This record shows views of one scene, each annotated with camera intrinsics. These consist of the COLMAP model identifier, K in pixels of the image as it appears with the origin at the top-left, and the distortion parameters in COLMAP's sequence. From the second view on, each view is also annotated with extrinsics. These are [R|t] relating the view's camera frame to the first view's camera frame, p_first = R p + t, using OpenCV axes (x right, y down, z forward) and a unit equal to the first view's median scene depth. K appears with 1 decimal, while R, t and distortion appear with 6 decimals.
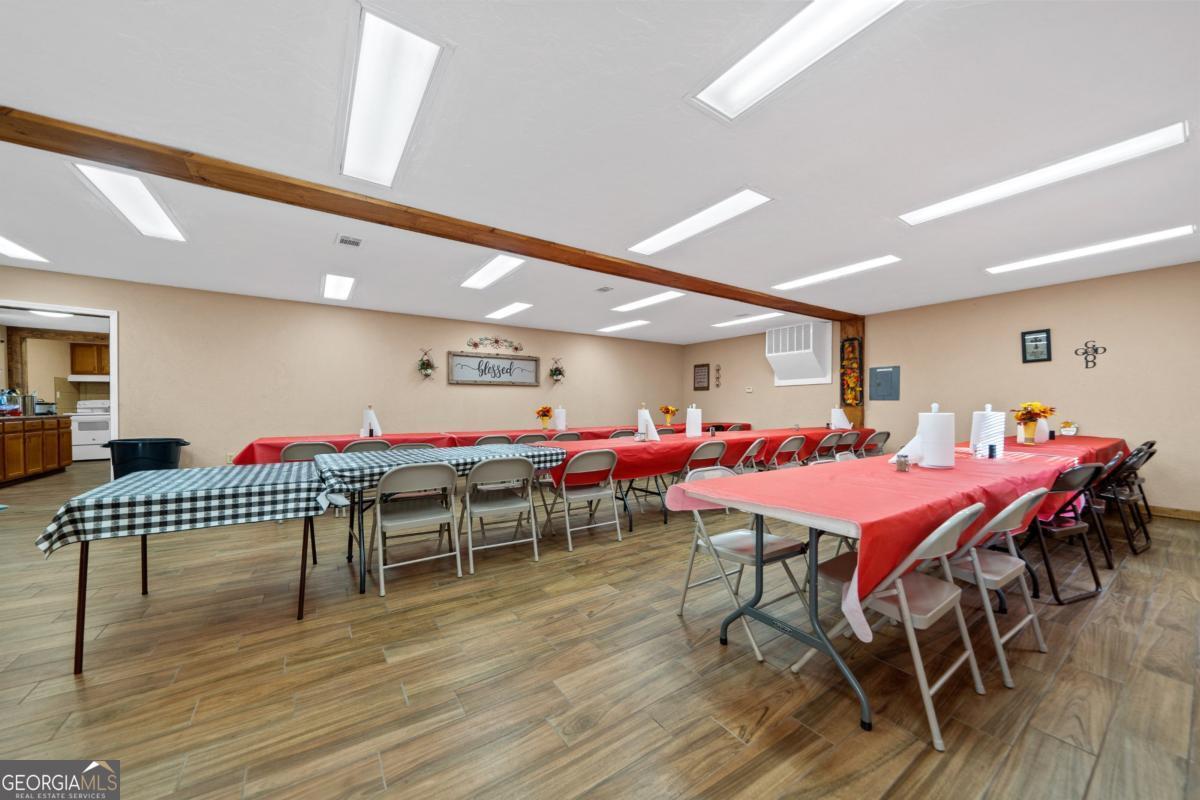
lens RADIAL K [[411.8, 0, 593.1], [0, 411.8, 407.6], [0, 0, 1]] dist [-0.000214, -0.000044]
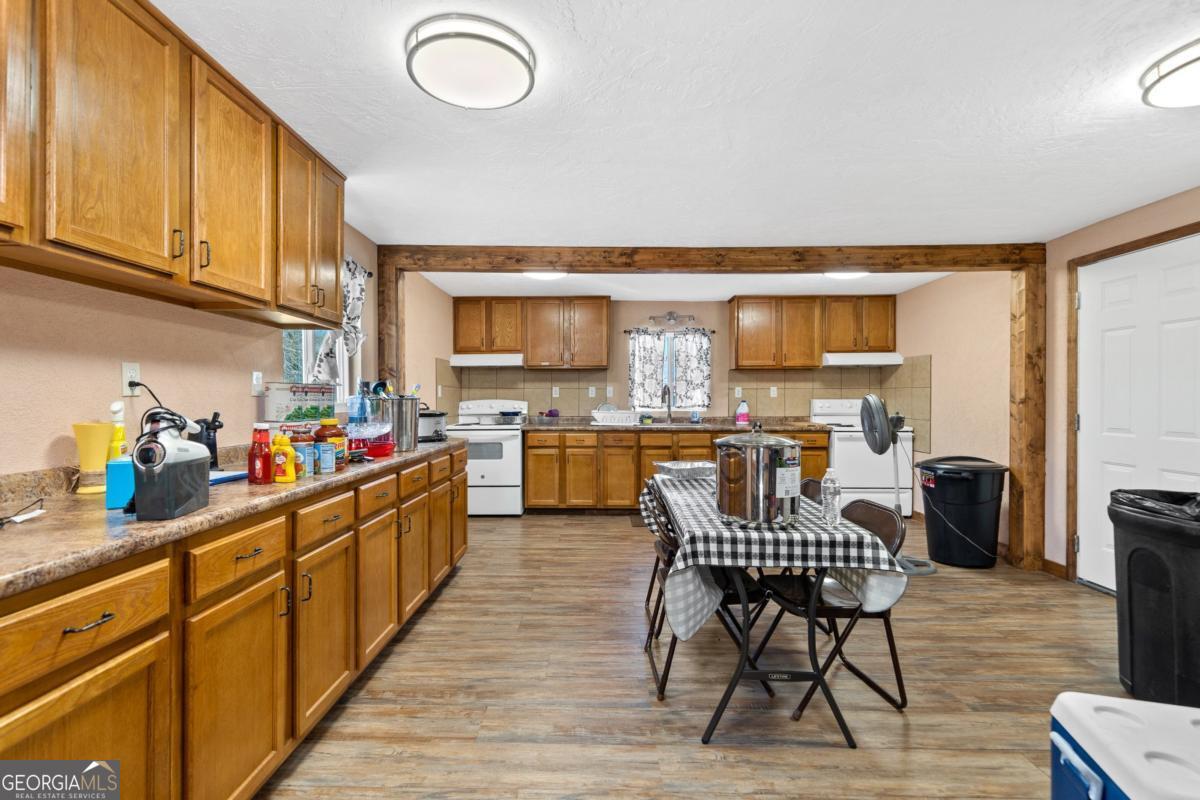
lens RADIAL K [[544.8, 0, 599.2], [0, 544.8, 396.5], [0, 0, 1]] dist [0.008140, -0.000363]
pose [[0.831431, 0.001194, -0.555626, -0.669322], [-0.011251, 0.999829, -0.014686, -0.014463], [0.555514, 0.018462, 0.831302, 0.481887]]
